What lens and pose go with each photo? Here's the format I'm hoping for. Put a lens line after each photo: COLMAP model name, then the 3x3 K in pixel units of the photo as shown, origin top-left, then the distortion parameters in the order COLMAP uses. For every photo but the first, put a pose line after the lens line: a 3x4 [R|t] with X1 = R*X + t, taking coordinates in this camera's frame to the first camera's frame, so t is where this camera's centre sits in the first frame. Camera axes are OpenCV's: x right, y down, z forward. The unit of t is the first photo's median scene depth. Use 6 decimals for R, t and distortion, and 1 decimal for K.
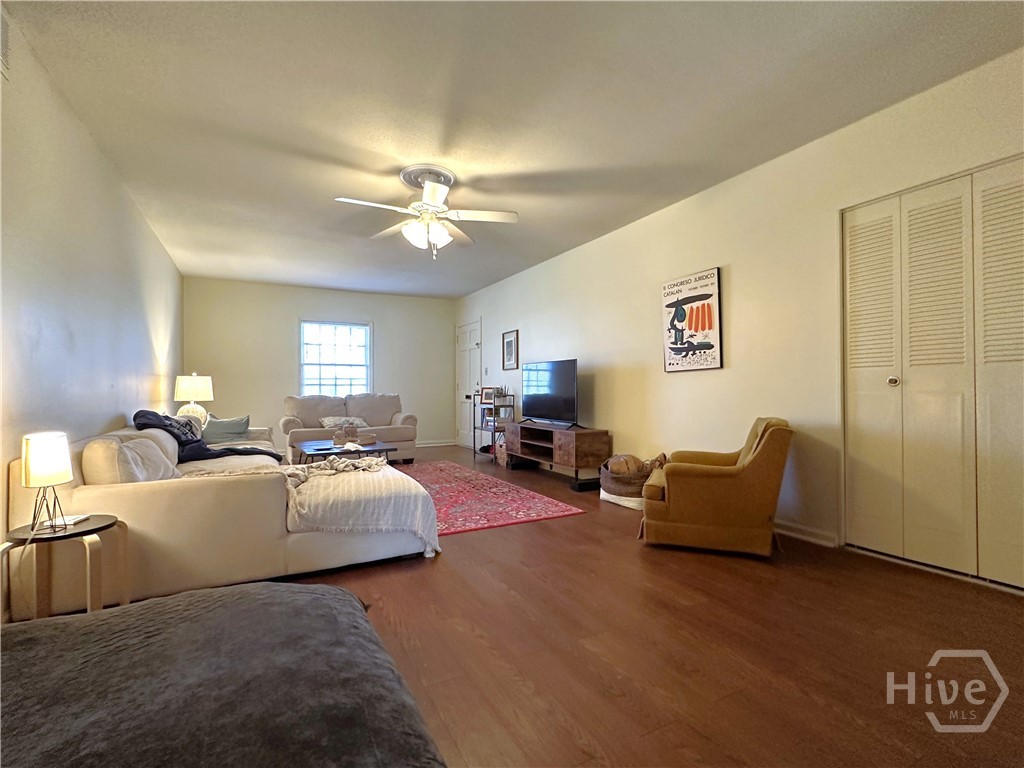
lens RADIAL K [[477.6, 0, 513.0], [0, 477.6, 384.4], [0, 0, 1]] dist [-0.000044, -0.000002]
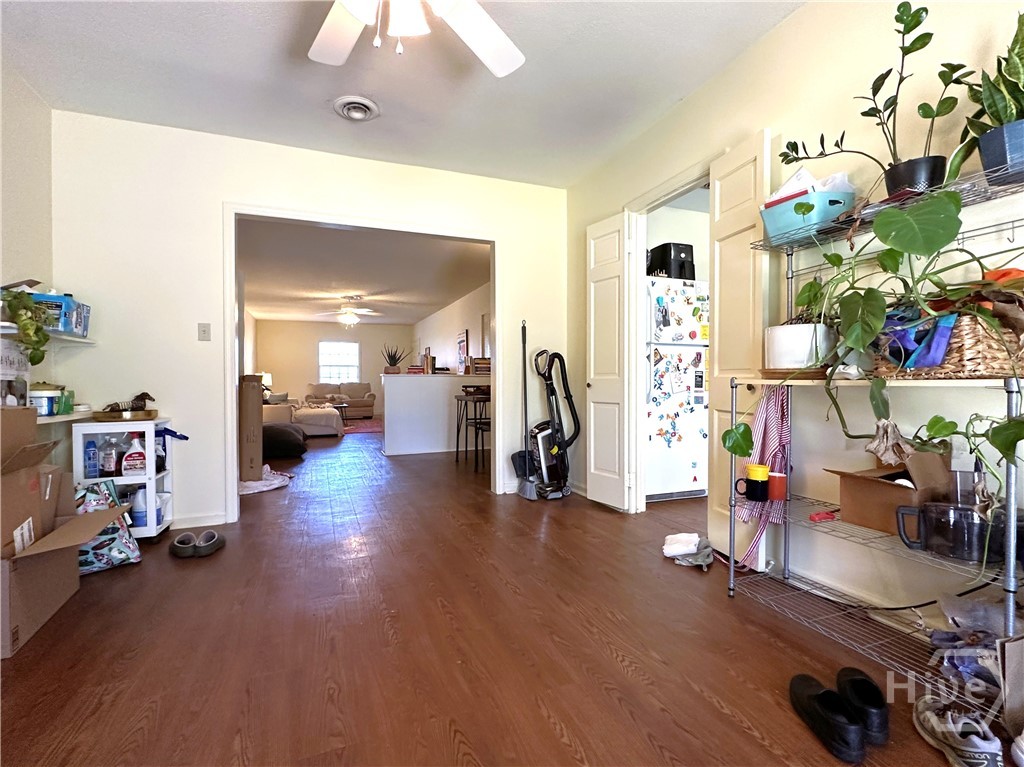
lens RADIAL K [[477.6, 0, 510.7], [0, 477.6, 385.1], [0, 0, 1]] dist [-0.000044, -0.000002]
pose [[0.994707, 0.001133, -0.102742, 0.518862], [0.000833, 0.999818, 0.019083, -0.003946], [0.102745, -0.019067, 0.994525, -0.802559]]
